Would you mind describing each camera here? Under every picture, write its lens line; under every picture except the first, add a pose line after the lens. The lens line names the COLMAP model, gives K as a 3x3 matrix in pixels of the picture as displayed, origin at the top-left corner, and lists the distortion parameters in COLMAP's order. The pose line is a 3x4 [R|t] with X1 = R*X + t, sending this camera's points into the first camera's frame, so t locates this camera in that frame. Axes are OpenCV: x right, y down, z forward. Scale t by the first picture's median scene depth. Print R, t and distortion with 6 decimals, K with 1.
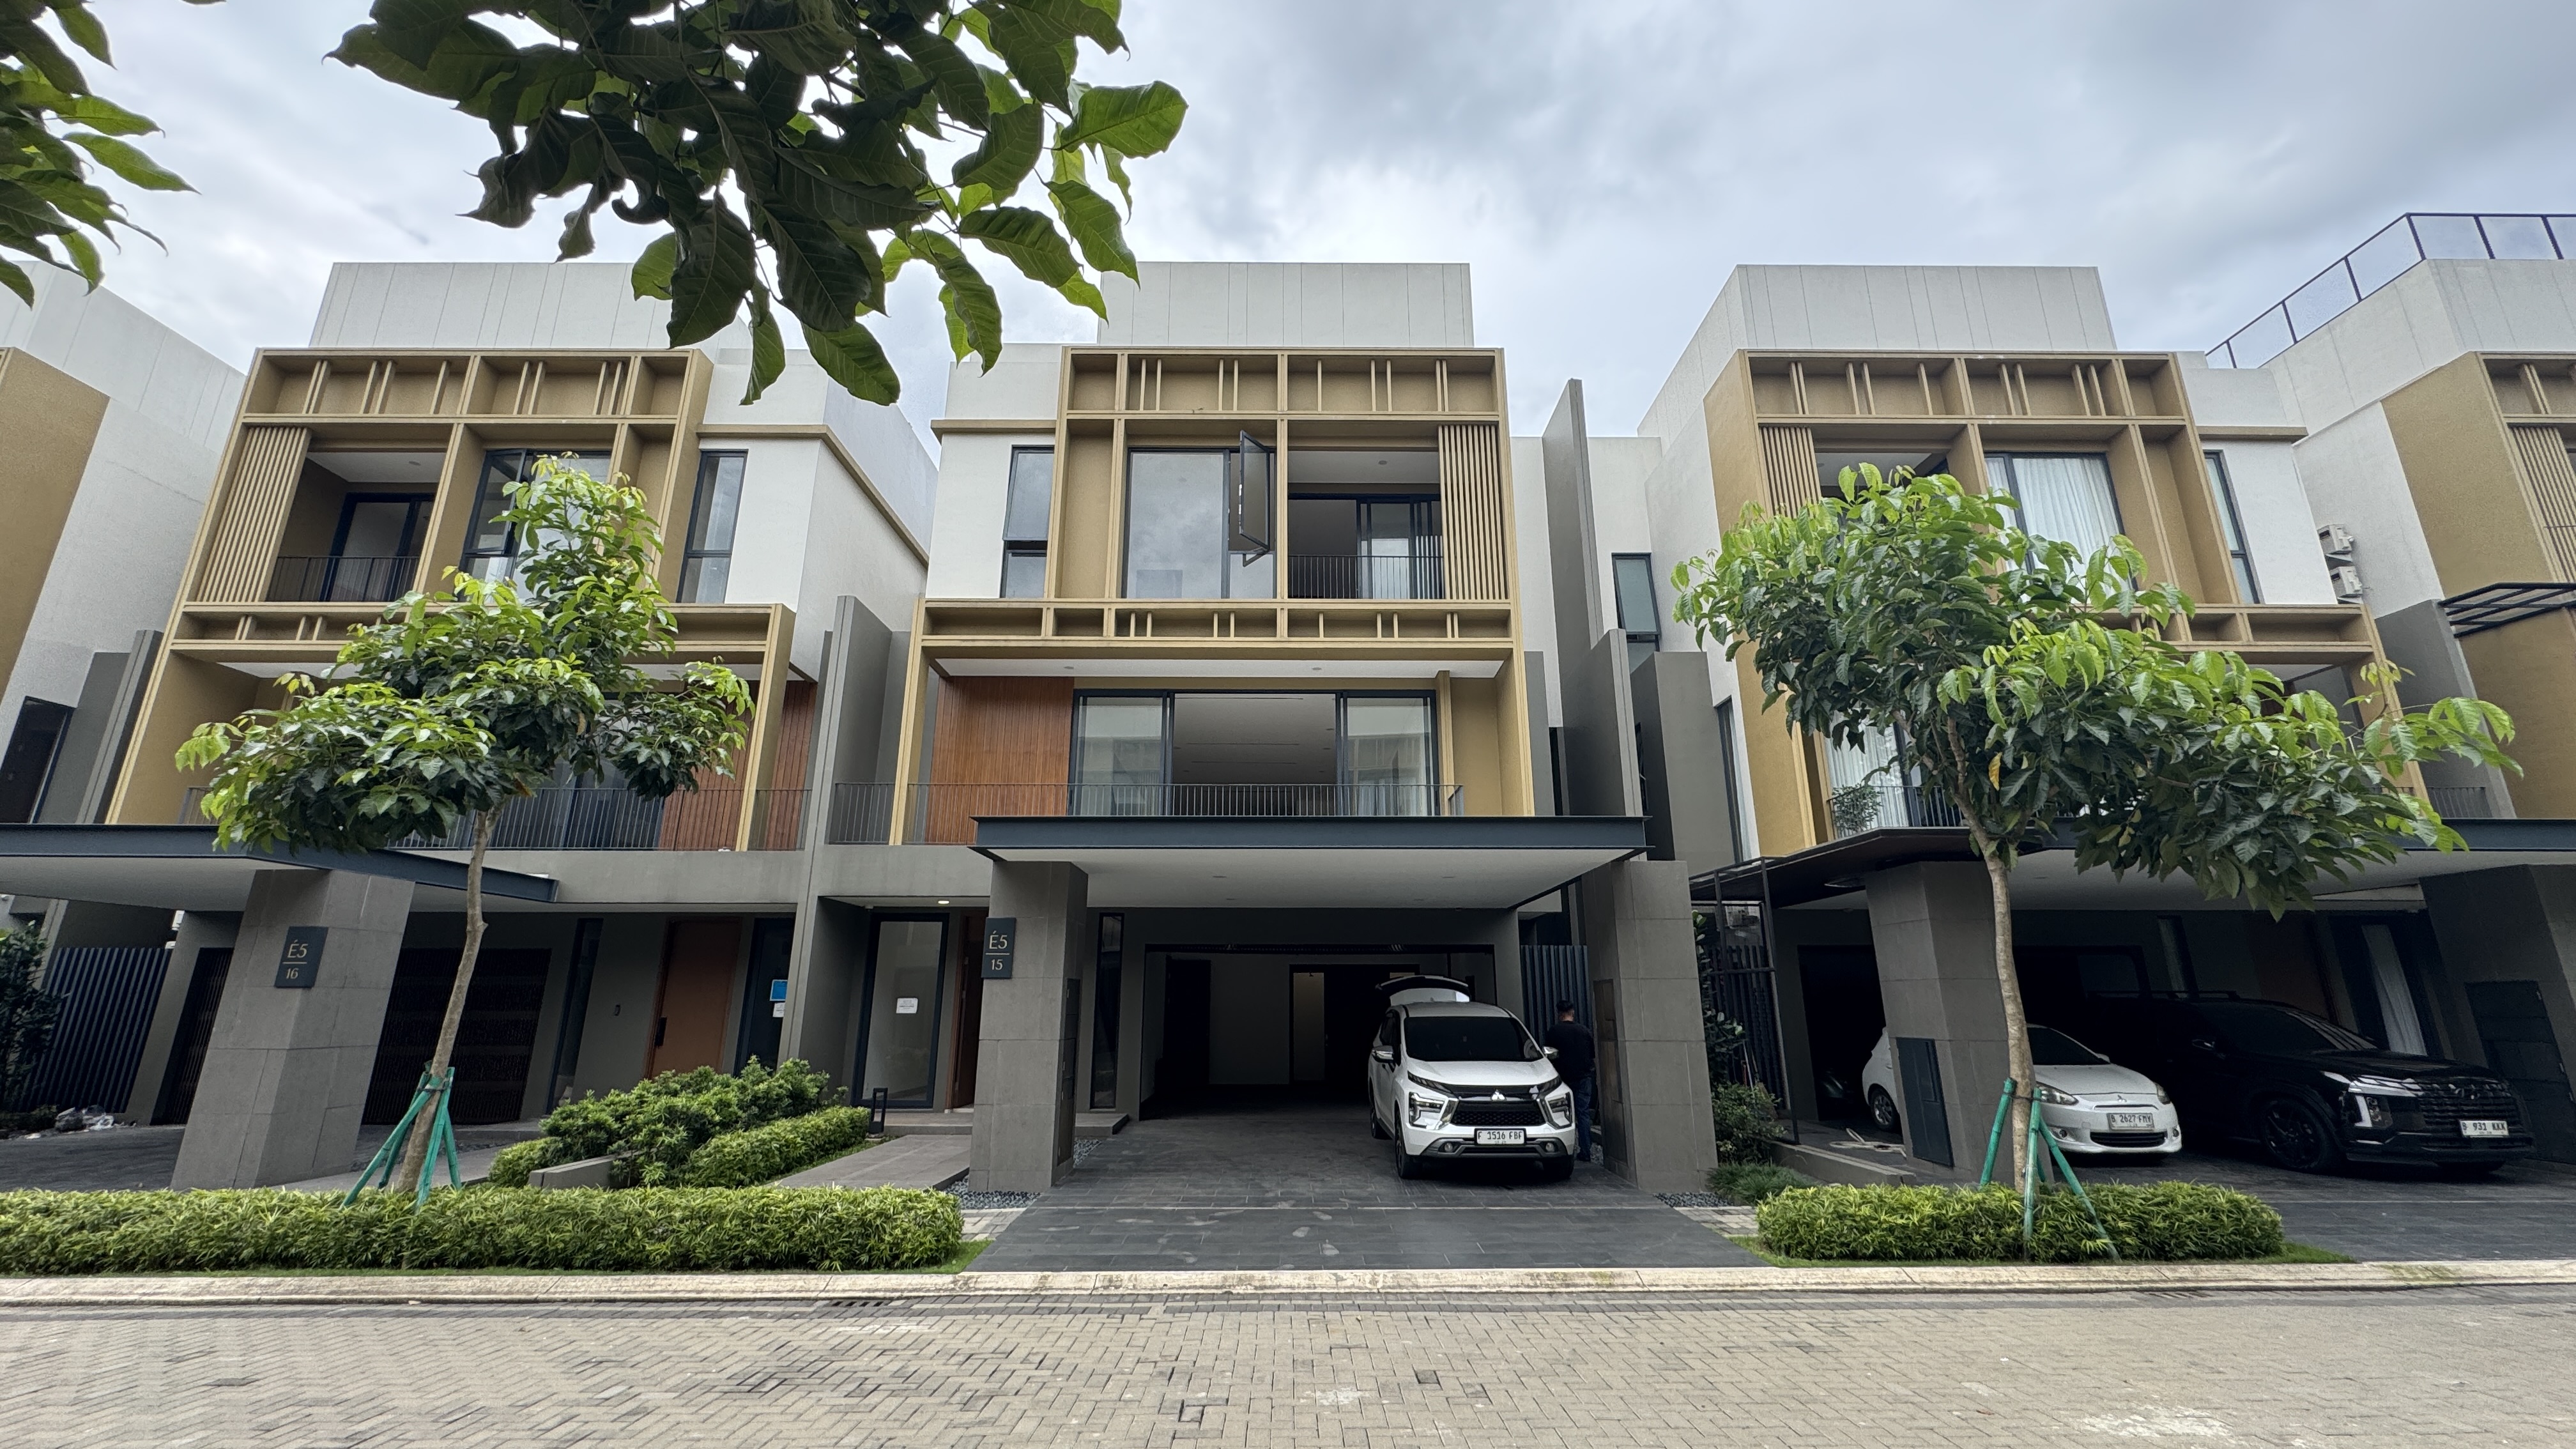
lens RADIAL K [[1021.2, 0, 1288.0], [0, 1021.2, 724.5], [0, 0, 1]] dist [-0.004086, -0.000385]
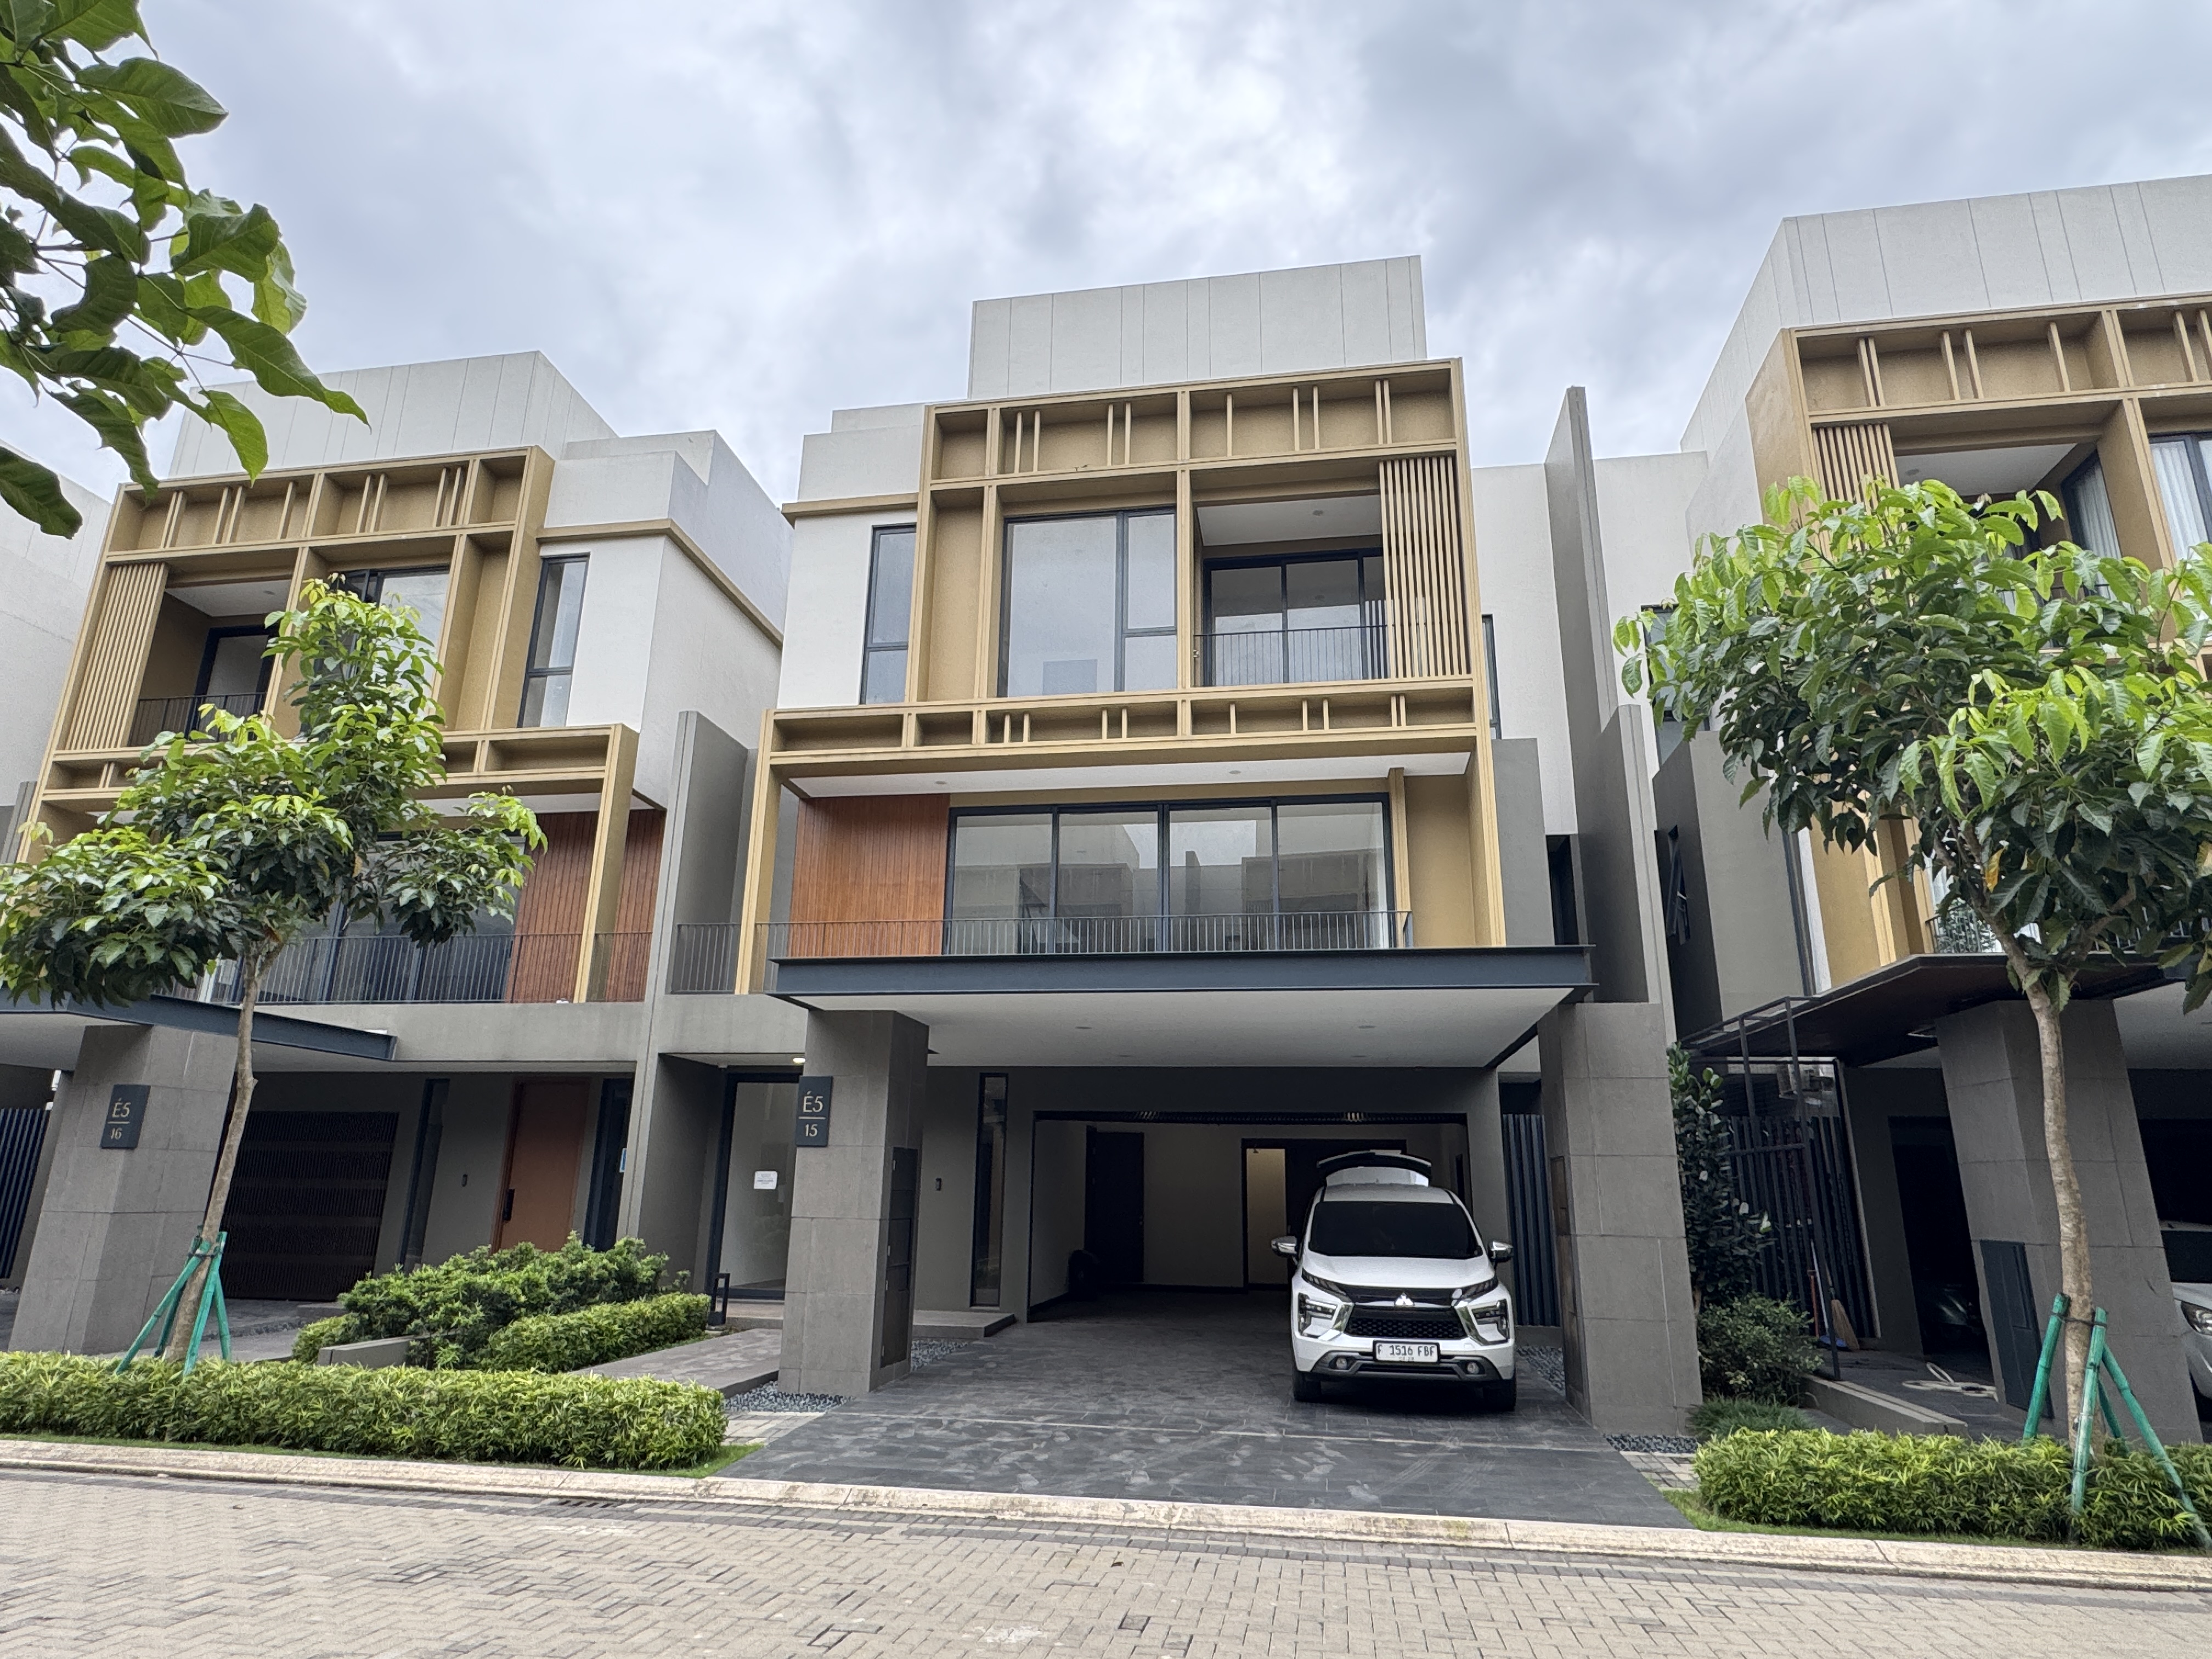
lens RADIAL K [[1261.2, 0, 1106.0], [0, 1261.2, 829.5], [0, 0, 1]] dist [-0.004691, -0.000522]
pose [[0.984450, -0.033006, -0.172535, 0.126804], [0.030860, 0.999410, -0.015103, 0.004023], [0.172932, 0.009544, 0.984888, -0.007790]]
